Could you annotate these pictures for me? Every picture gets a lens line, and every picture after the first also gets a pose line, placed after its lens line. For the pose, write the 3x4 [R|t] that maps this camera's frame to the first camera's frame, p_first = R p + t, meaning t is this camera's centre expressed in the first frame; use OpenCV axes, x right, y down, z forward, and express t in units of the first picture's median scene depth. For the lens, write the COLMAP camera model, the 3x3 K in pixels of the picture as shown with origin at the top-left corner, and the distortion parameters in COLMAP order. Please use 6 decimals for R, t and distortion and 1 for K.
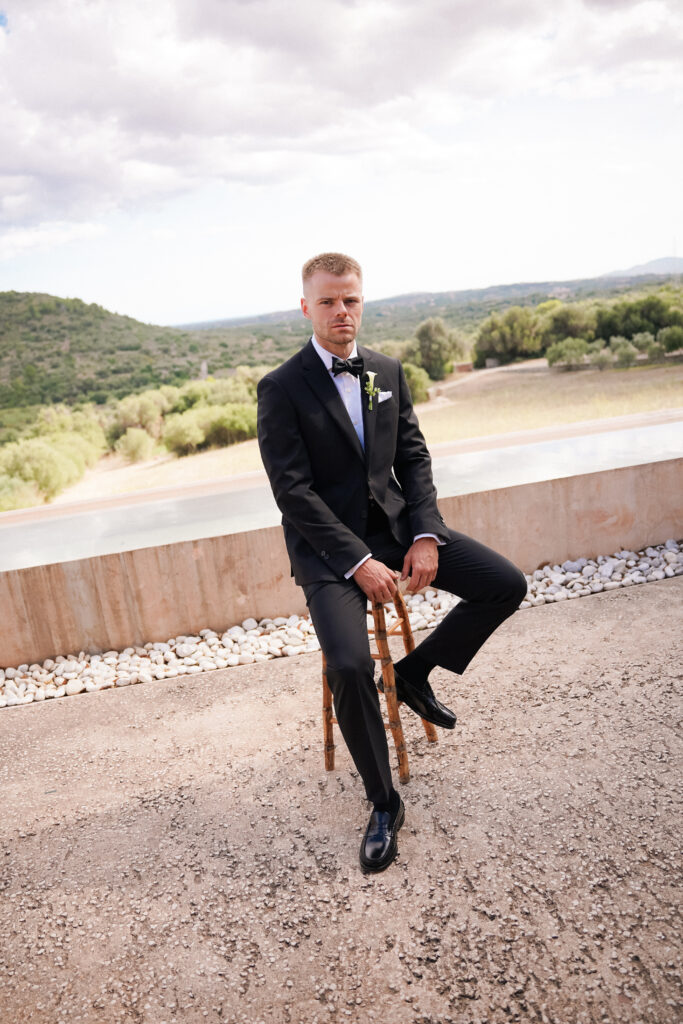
lens RADIAL K [[823.9, 0, 341.5], [0, 823.9, 512.0], [0, 0, 1]] dist [-0.167541, 0.115217]
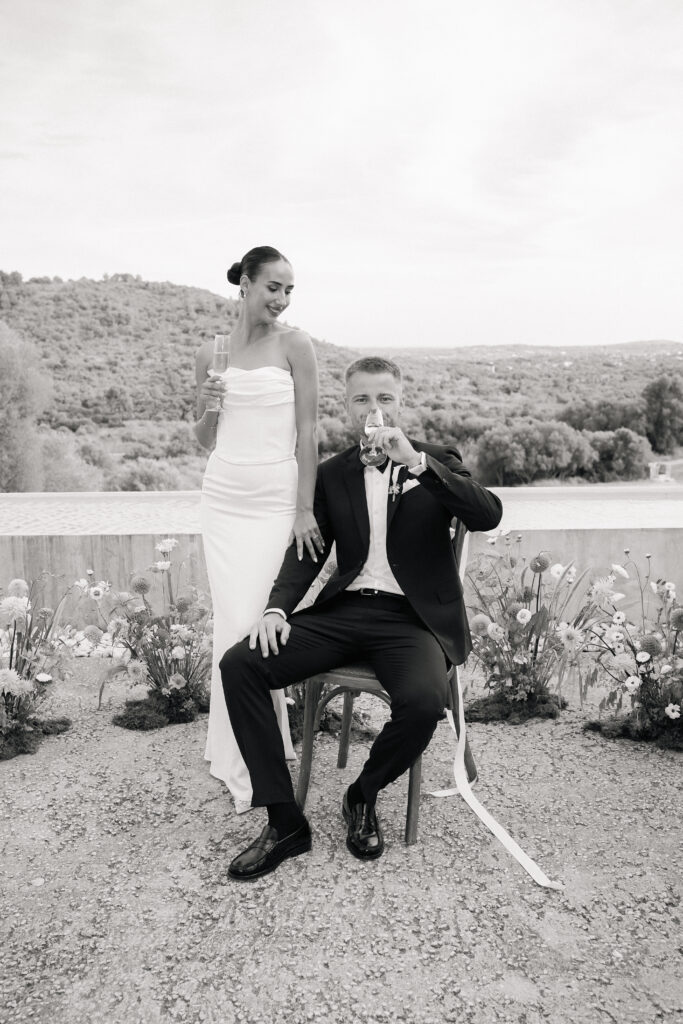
lens RADIAL K [[1027.1, 0, 341.5], [0, 1027.1, 512.0], [0, 0, 1]] dist [-0.066989, 0.013130]
pose [[0.972071, 0.138452, -0.189499, 0.224576], [-0.152641, 0.986311, -0.062381, 0.054081], [0.178268, 0.089564, 0.979897, -0.212862]]
